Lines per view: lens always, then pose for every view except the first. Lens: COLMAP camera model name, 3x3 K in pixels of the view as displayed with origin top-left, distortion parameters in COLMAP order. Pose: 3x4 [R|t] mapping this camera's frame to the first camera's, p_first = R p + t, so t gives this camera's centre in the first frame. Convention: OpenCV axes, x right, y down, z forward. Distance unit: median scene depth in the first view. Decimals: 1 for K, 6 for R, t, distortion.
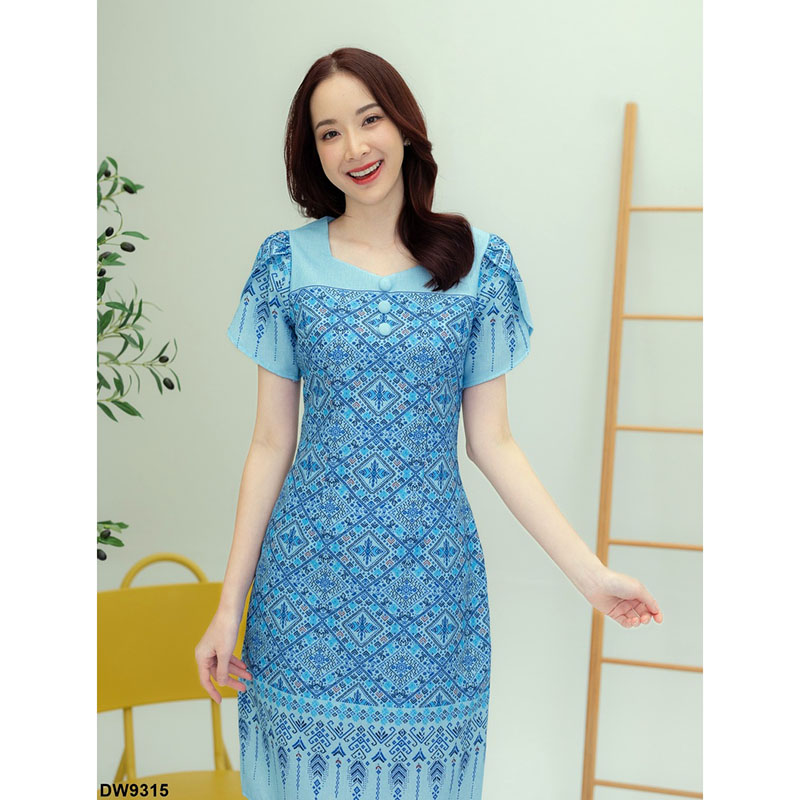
lens RADIAL K [[1269.1, 0, 410.3], [0, 1269.1, 377.7], [0, 0, 1]] dist [-0.000870, 0.000000]
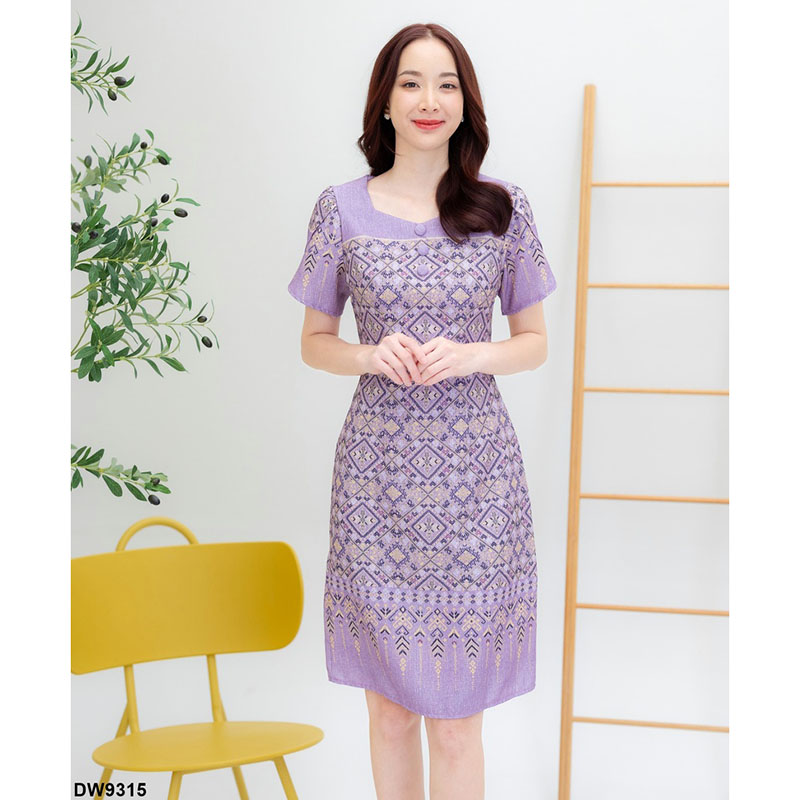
lens RADIAL K [[1375.2, 0, 400.0], [0, 1375.2, 377.6], [0, 0, 1]] dist [-0.045541, 0.000000]
pose [[0.993247, -0.010978, 0.115499, -0.161163], [0.010996, 0.999939, 0.000483, 0.035335], [-0.115497, 0.000790, 0.993307, -0.162824]]
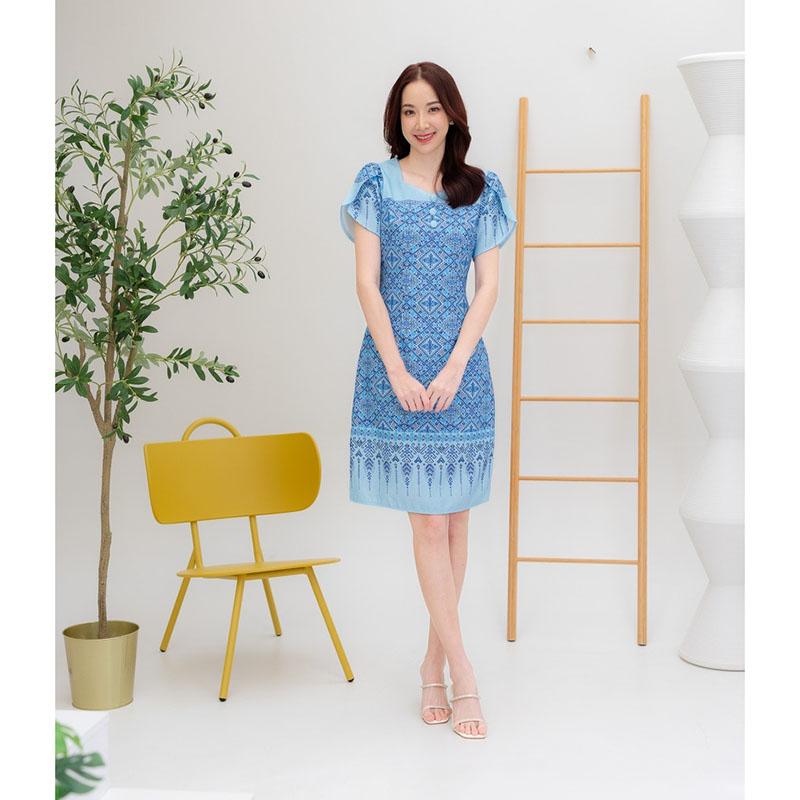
lens RADIAL K [[1375.2, 0, 395.0], [0, 1375.2, 394.5], [0, 0, 1]] dist [-0.045541, 0.000000]
pose [[0.988747, -0.025325, 0.147440, -0.277160], [0.025253, 0.999678, 0.002363, 0.149552], [-0.147452, 0.001387, 0.989068, -0.679439]]
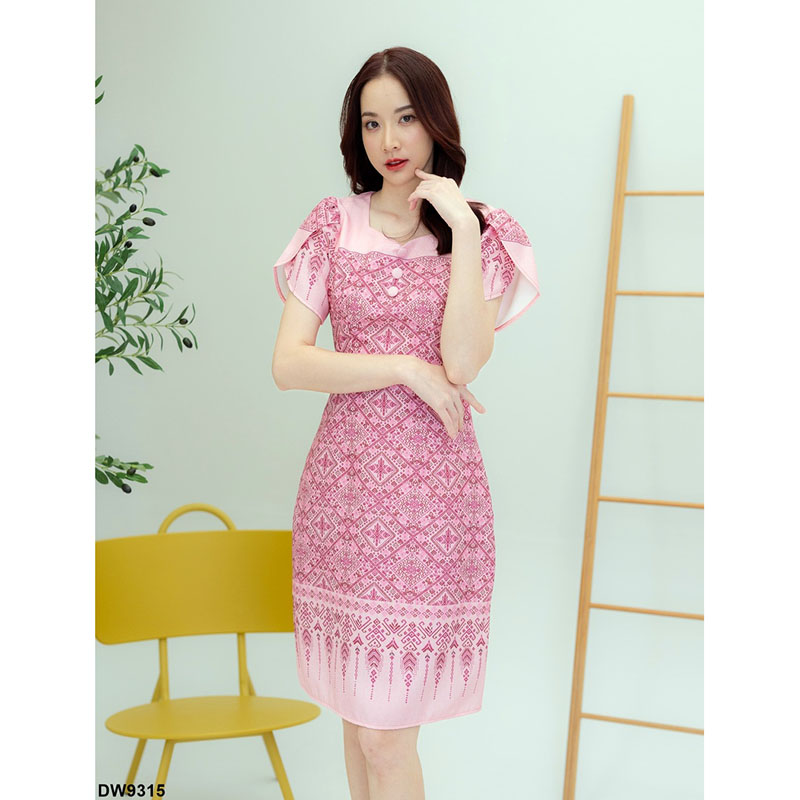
lens RADIAL K [[1269.1, 0, 399.7], [0, 1269.1, 398.8], [0, 0, 1]] dist [-0.000870, 0.000000]
pose [[0.997183, 0.008579, -0.074513, 0.084925], [-0.007330, 0.999828, 0.017011, 0.033812], [0.074646, -0.016417, 0.997075, -0.125833]]
